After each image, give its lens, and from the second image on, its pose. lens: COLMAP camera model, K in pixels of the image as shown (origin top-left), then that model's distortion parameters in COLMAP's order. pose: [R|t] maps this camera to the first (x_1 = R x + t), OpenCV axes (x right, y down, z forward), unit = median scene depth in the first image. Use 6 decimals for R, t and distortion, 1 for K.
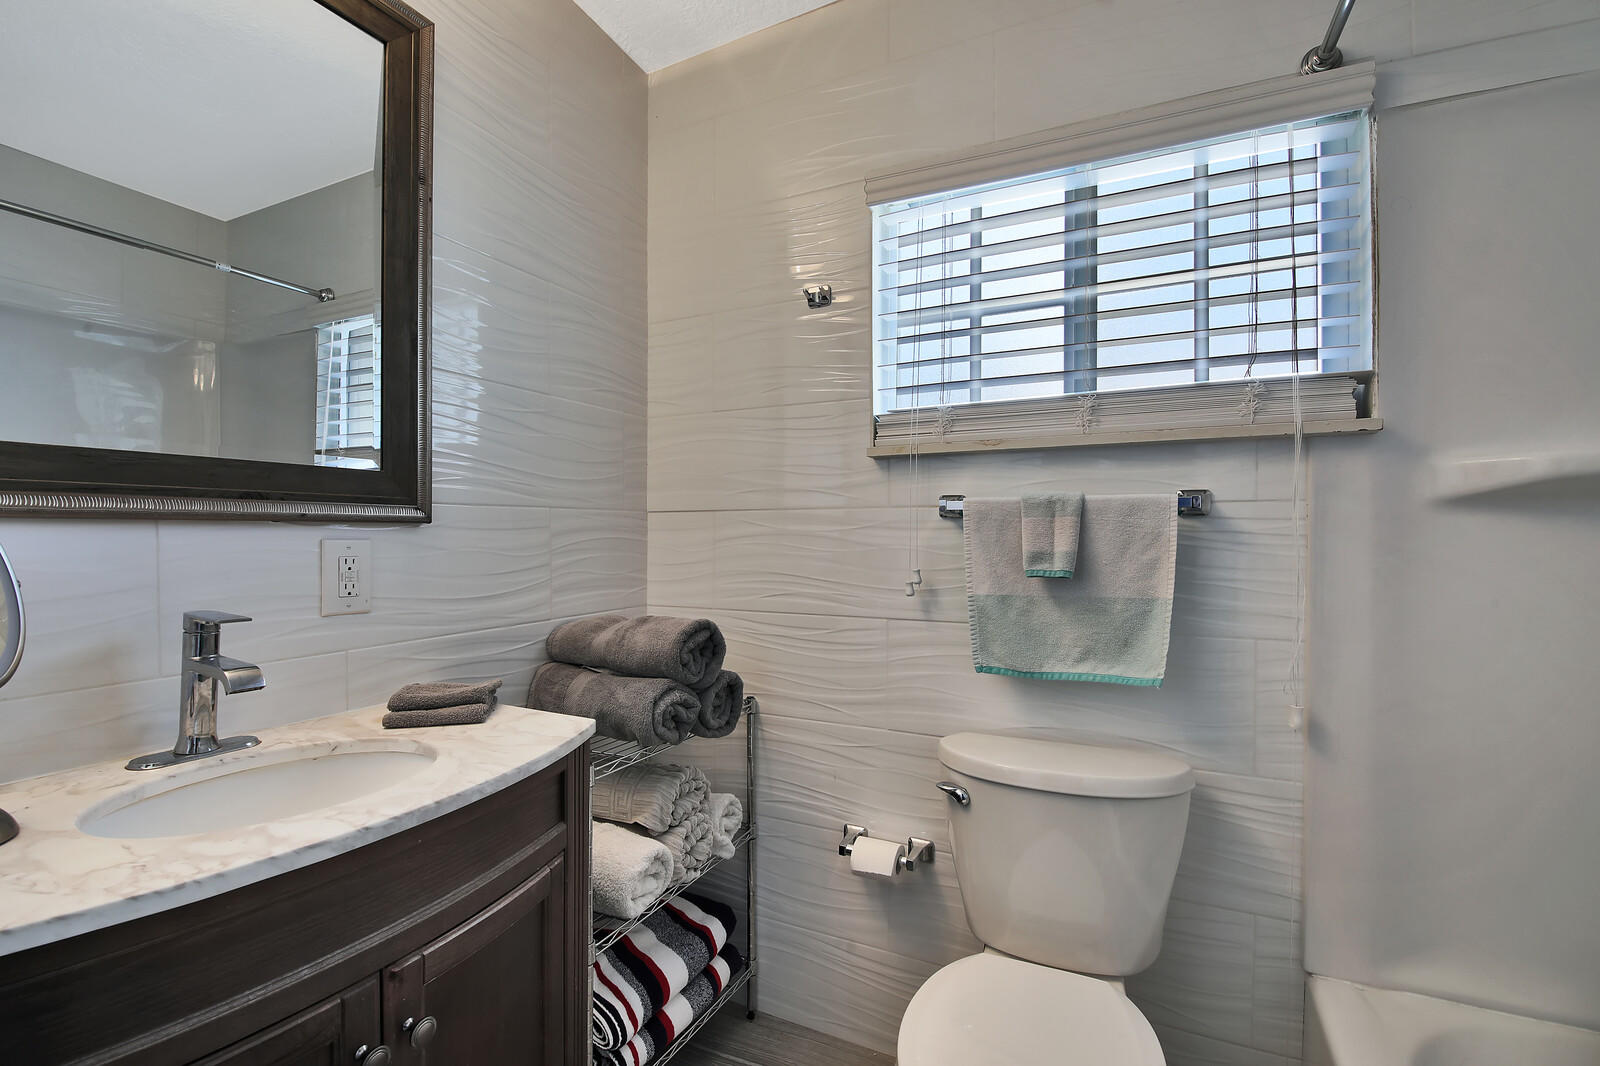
lens RADIAL K [[733.9, 0, 810.6], [0, 733.9, 515.4], [0, 0, 1]] dist [-0.012606, -0.005596]
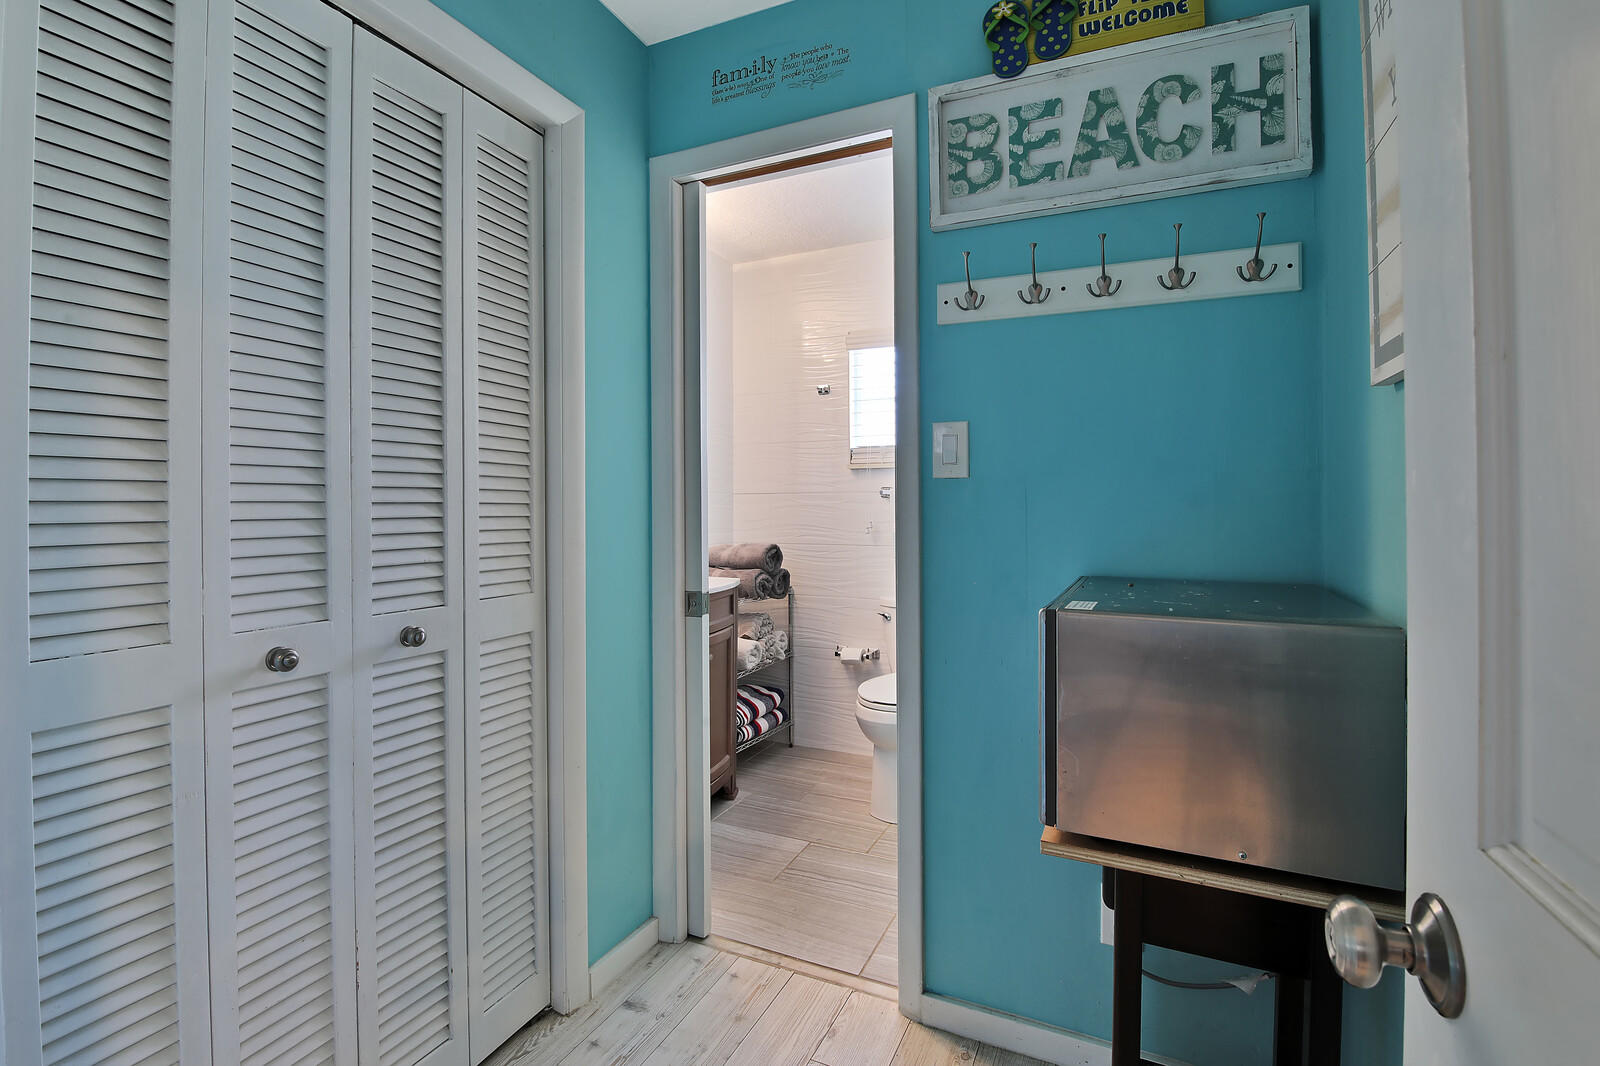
lens RADIAL K [[733.9, 0, 810.6], [0, 733.9, 515.4], [0, 0, 1]] dist [-0.012606, -0.005596]
pose [[0.999670, -0.005910, 0.024979, -0.084776], [0.005122, 0.999491, 0.031498, -0.011746], [-0.025153, -0.031359, 0.999192, -1.140725]]
